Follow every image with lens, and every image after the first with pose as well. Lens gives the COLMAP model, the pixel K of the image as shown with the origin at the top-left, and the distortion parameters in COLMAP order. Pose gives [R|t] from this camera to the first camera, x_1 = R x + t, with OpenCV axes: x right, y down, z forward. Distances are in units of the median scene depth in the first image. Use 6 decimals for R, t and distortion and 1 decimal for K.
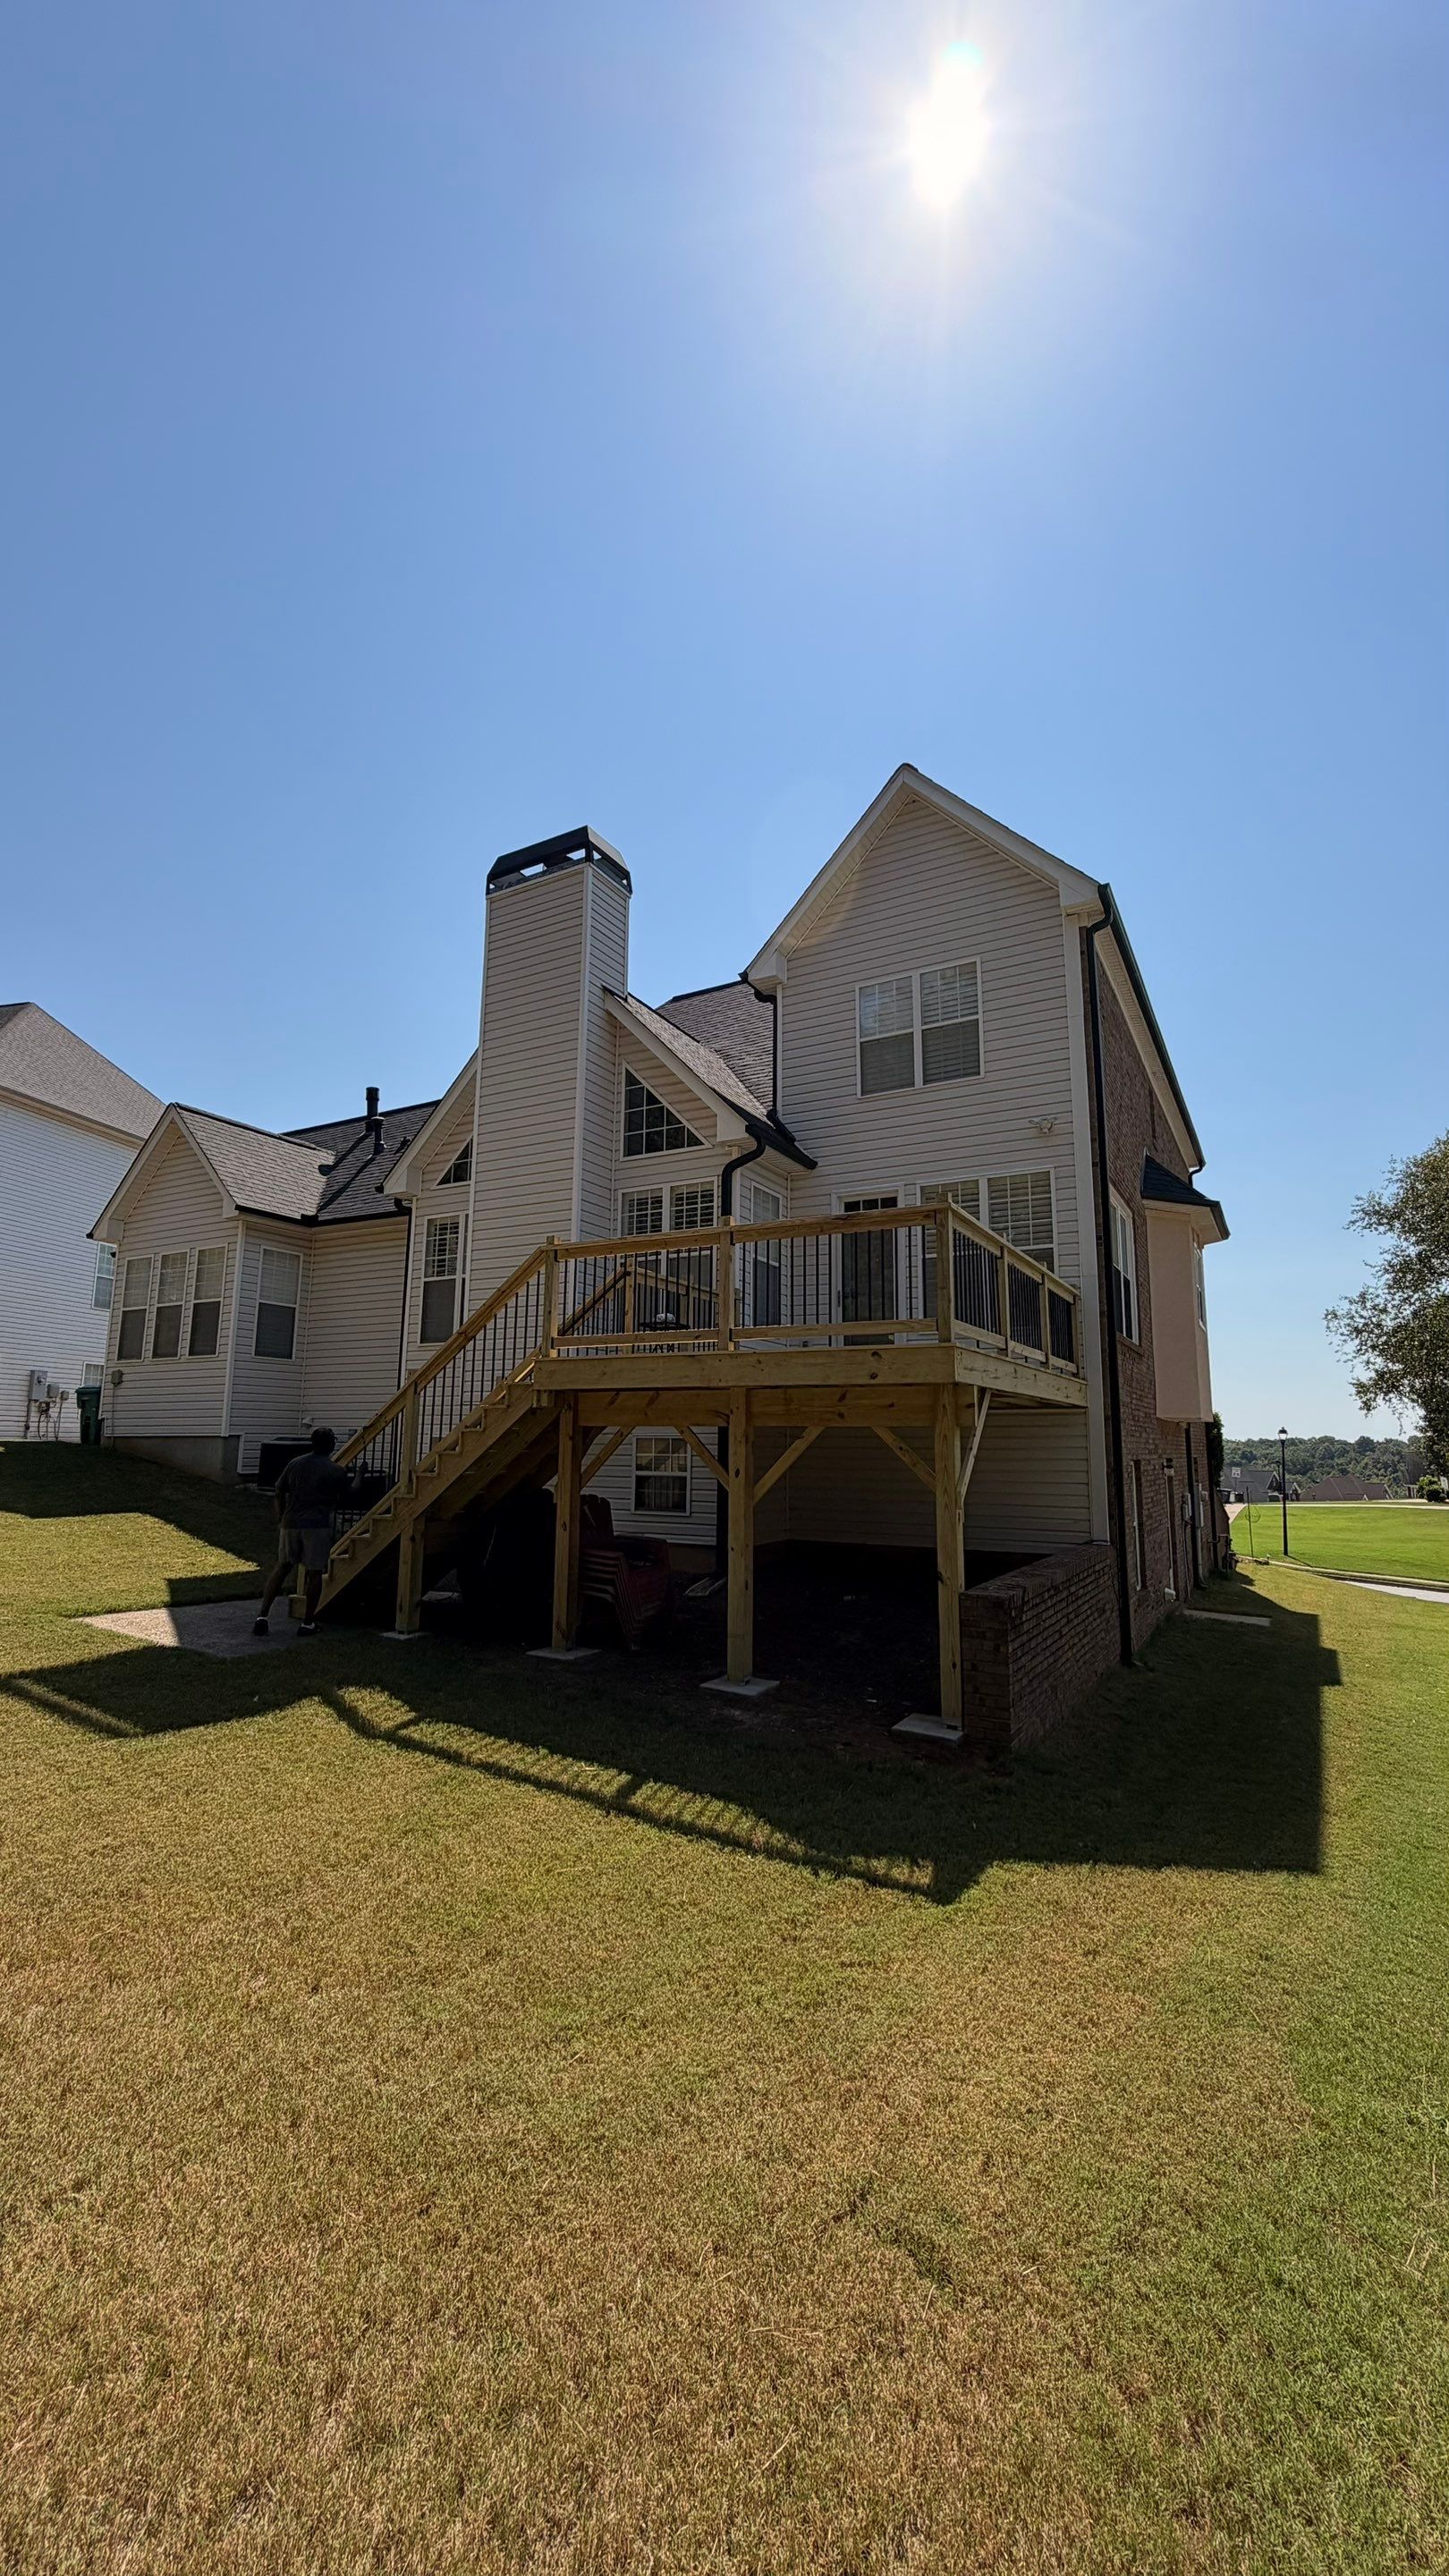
lens RADIAL K [[1026.8, 0, 729.5], [0, 1026.8, 1276.7], [0, 0, 1]] dist [-0.001787, -0.000303]
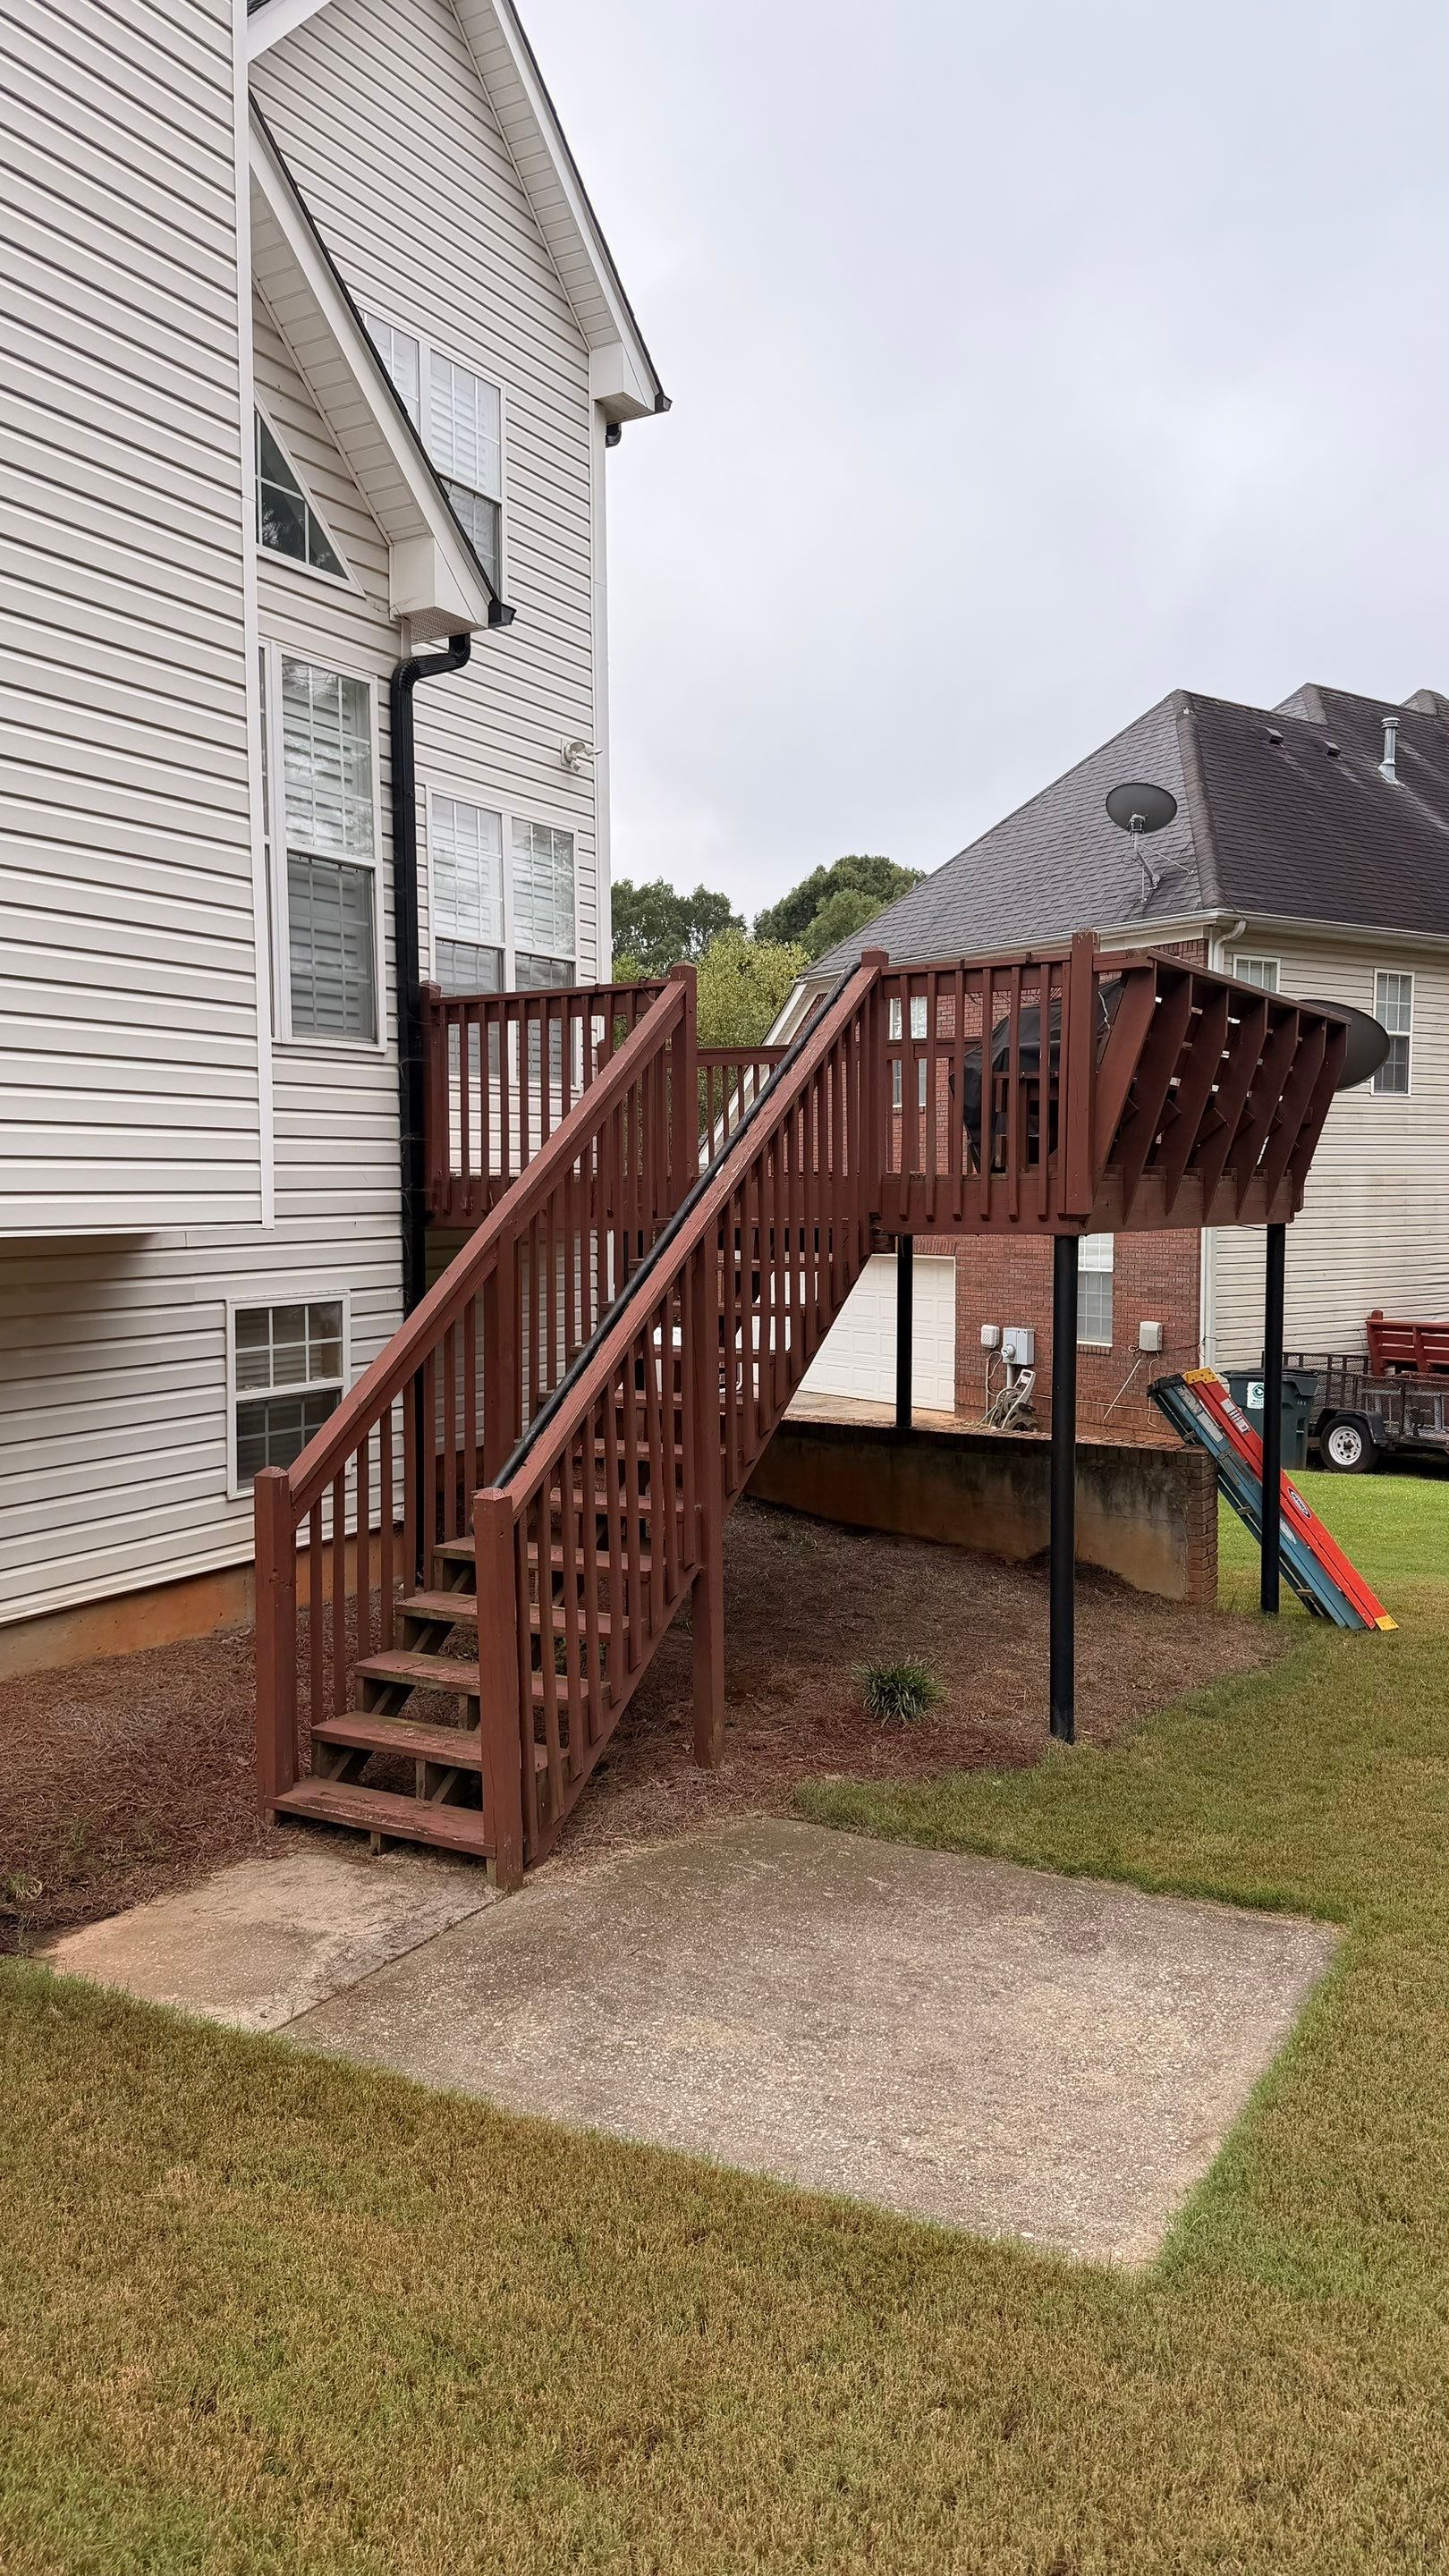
lens RADIAL K [[1800.9, 0, 718.1], [0, 1800.9, 1295.3], [0, 0, 1]] dist [0.165716, -0.311367]
pose [[0.028718, -0.075666, 0.996720, -0.723881], [-0.161235, 0.983723, 0.079325, 0.063865], [-0.986498, -0.162984, 0.016051, 0.761703]]
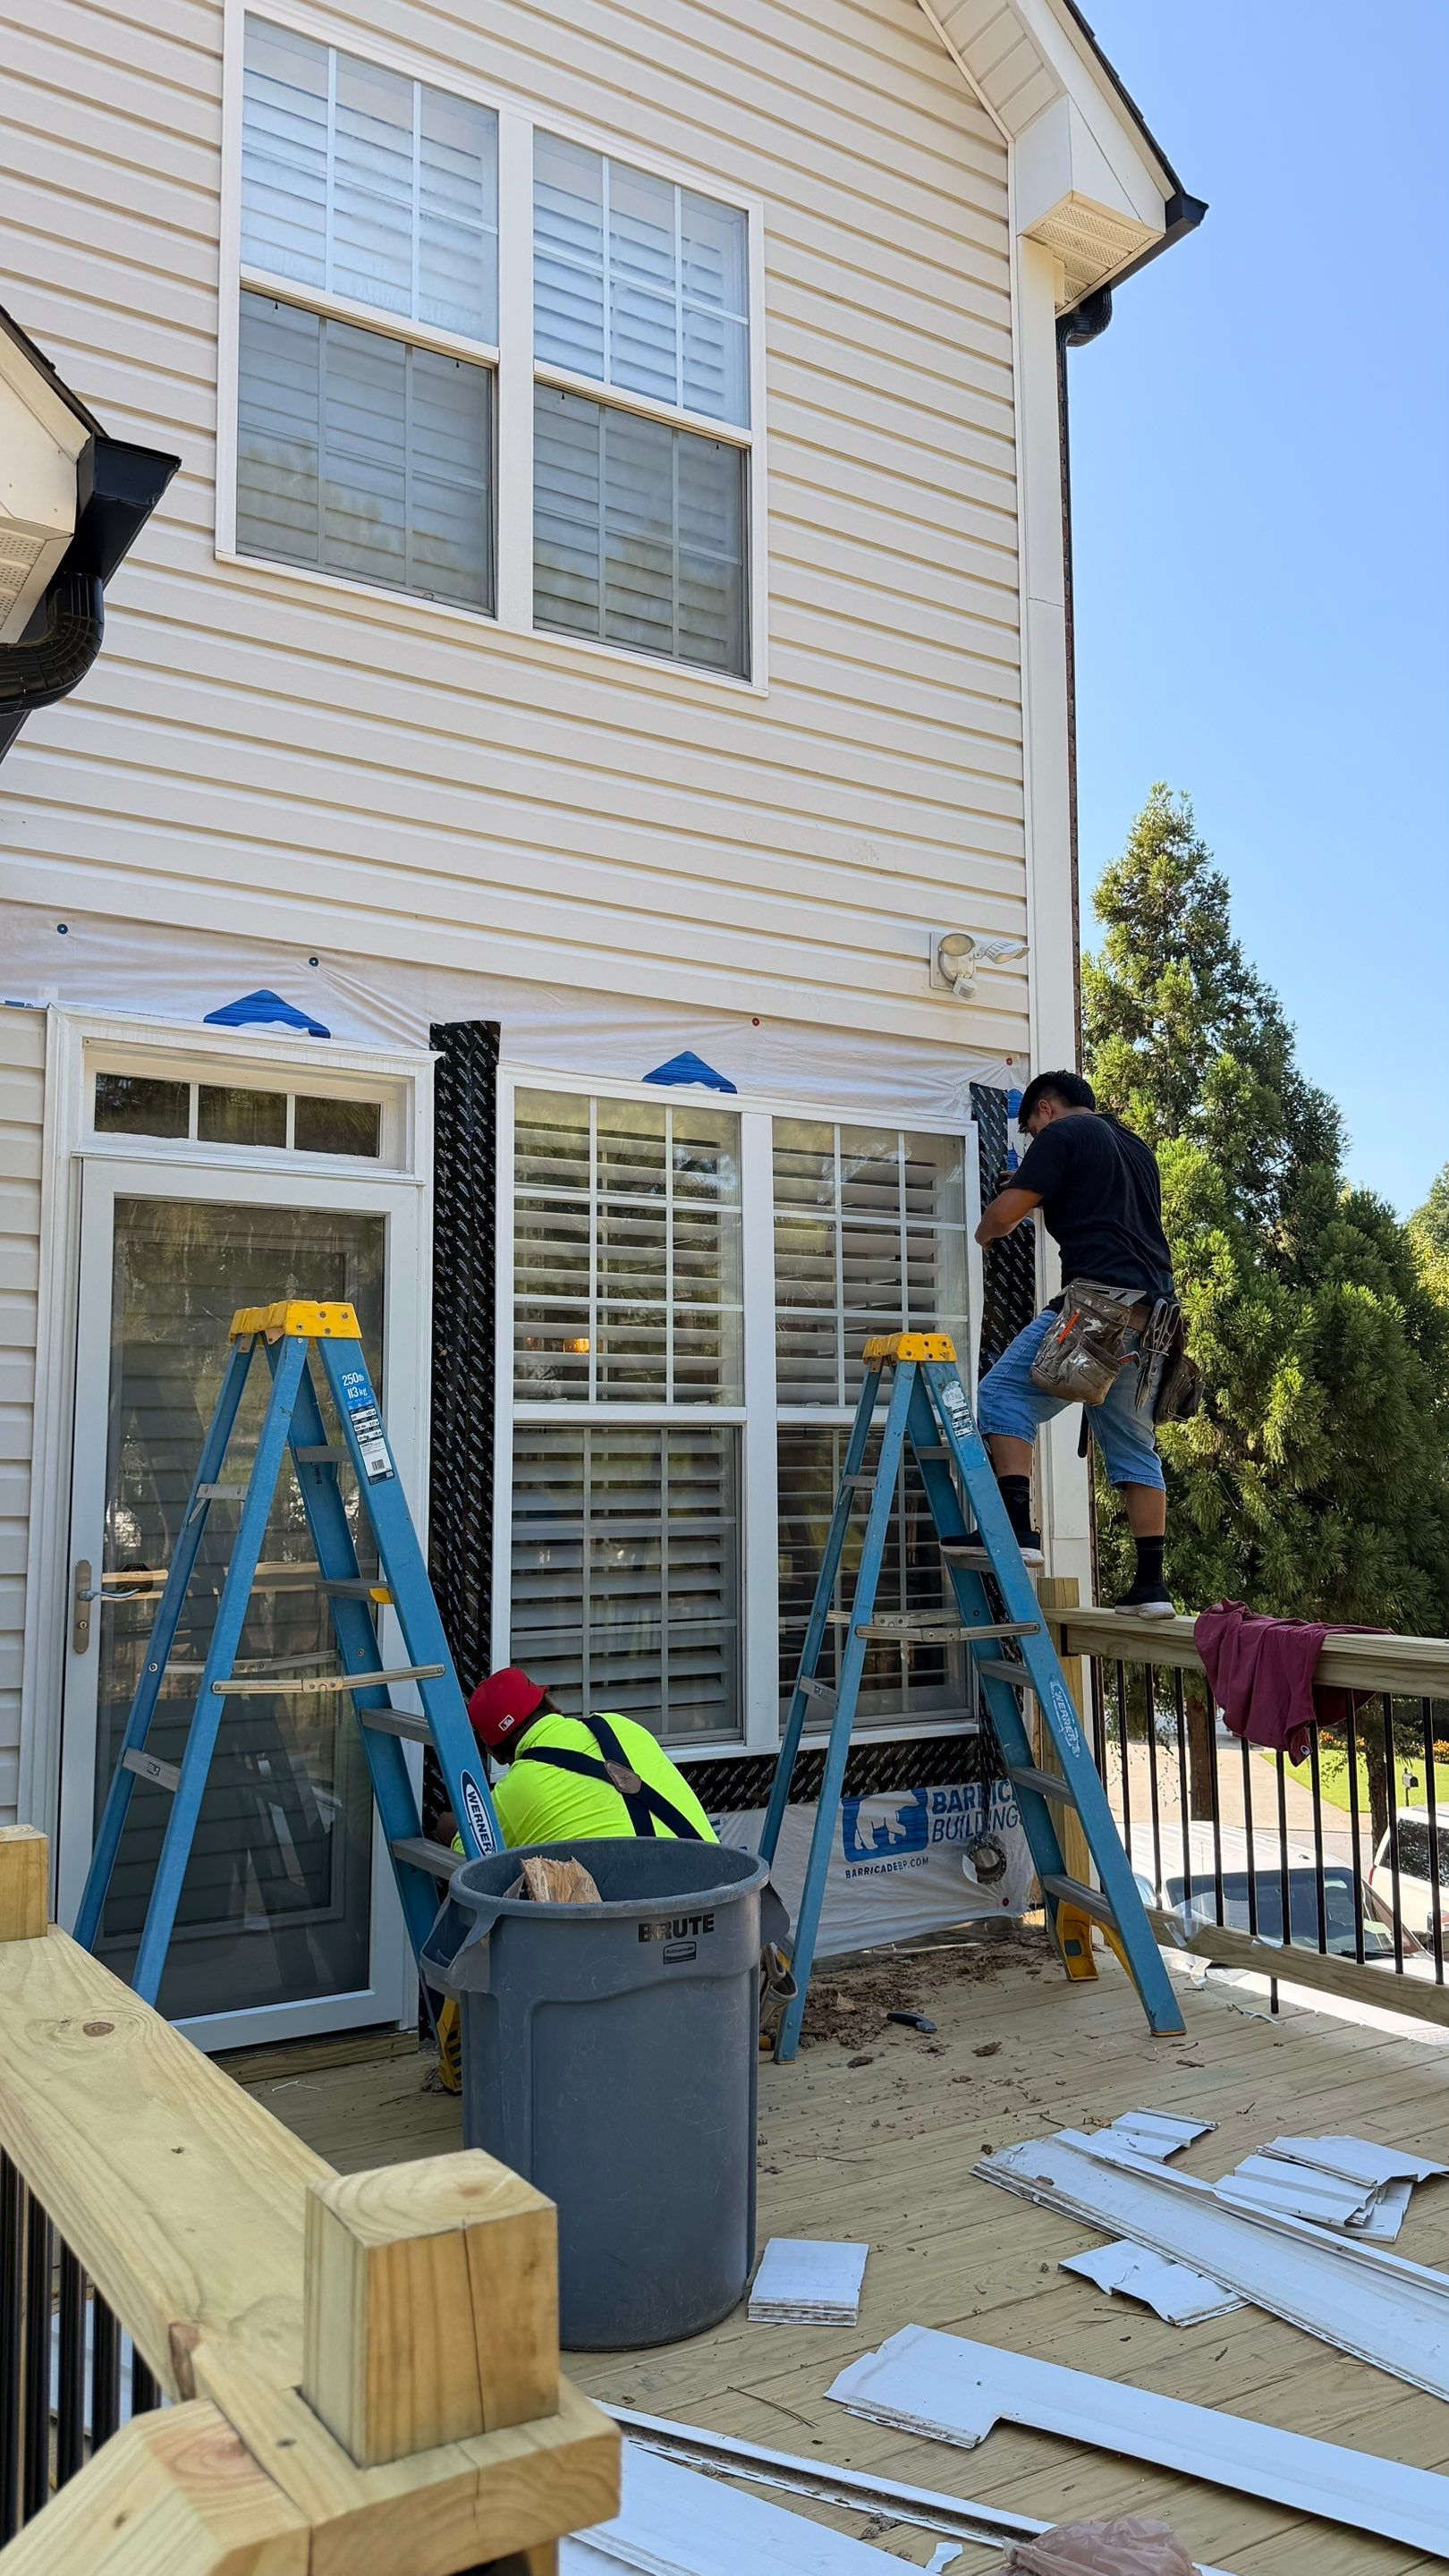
lens RADIAL K [[1844.5, 0, 708.6], [0, 1844.5, 1281.2], [0, 0, 1]] dist [0.095872, -0.174818]
pose [[0.492442, 0.074129, 0.867183, -0.126572], [-0.134124, 0.990928, -0.008543, -0.046686], [-0.859949, -0.112103, 0.497917, 0.727643]]
